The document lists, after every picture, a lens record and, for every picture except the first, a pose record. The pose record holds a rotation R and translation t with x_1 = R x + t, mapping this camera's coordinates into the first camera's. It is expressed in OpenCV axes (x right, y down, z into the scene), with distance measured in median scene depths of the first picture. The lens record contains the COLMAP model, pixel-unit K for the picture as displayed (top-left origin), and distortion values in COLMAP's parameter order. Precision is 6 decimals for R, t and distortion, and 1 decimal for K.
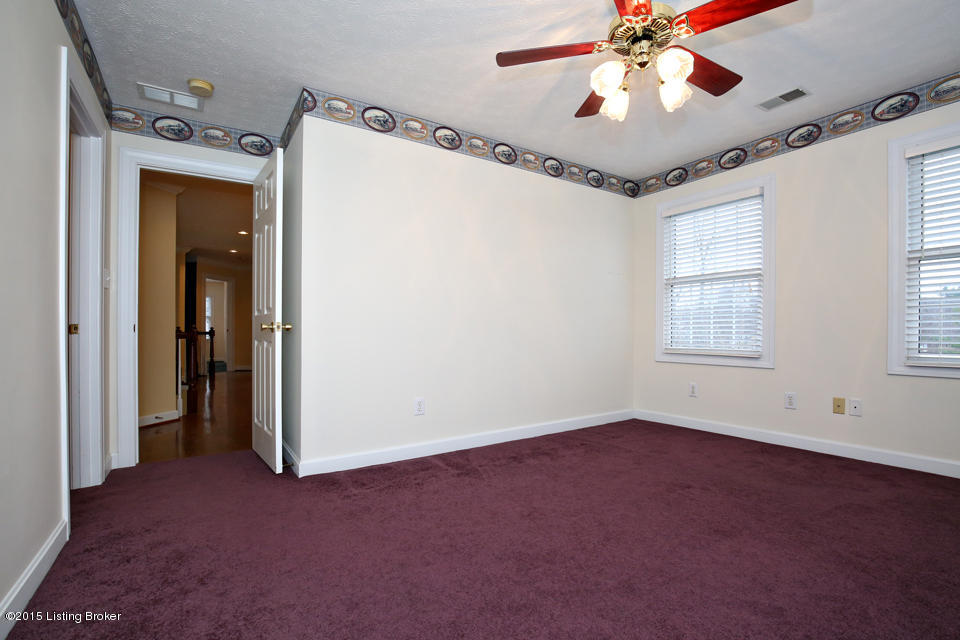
lens RADIAL K [[440.3, 0, 478.1], [0, 440.3, 318.1], [0, 0, 1]] dist [-0.000532, -0.000017]
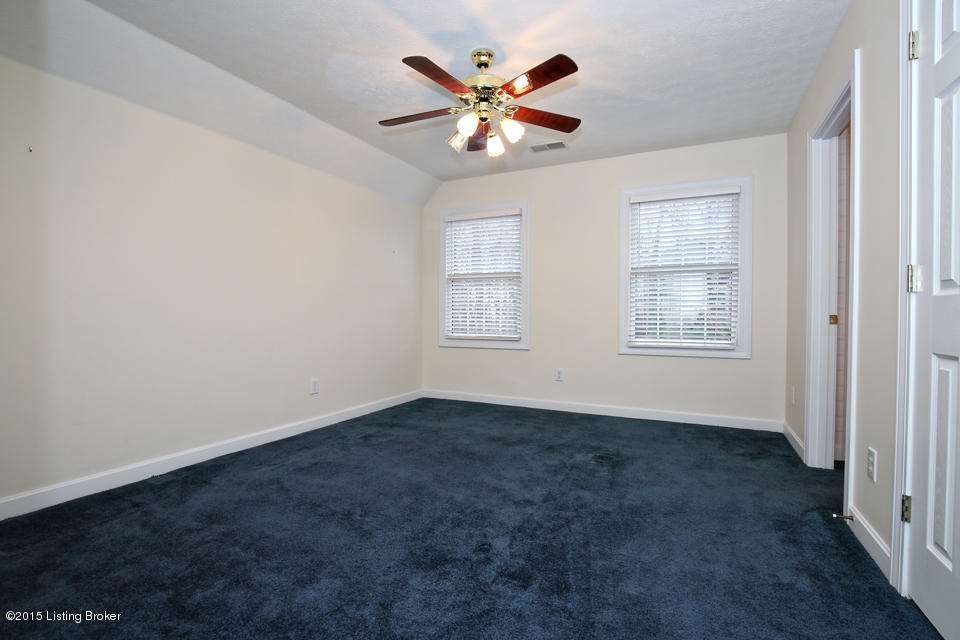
lens RADIAL K [[390.1, 0, 480.2], [0, 390.1, 321.0], [0, 0, 1]] dist [0.000015, 0.000004]
pose [[0.836086, 0.015728, 0.548373, -0.070853], [-0.035076, 0.999076, 0.024825, 0.004041], [-0.547476, -0.039990, 0.835865, 0.104003]]
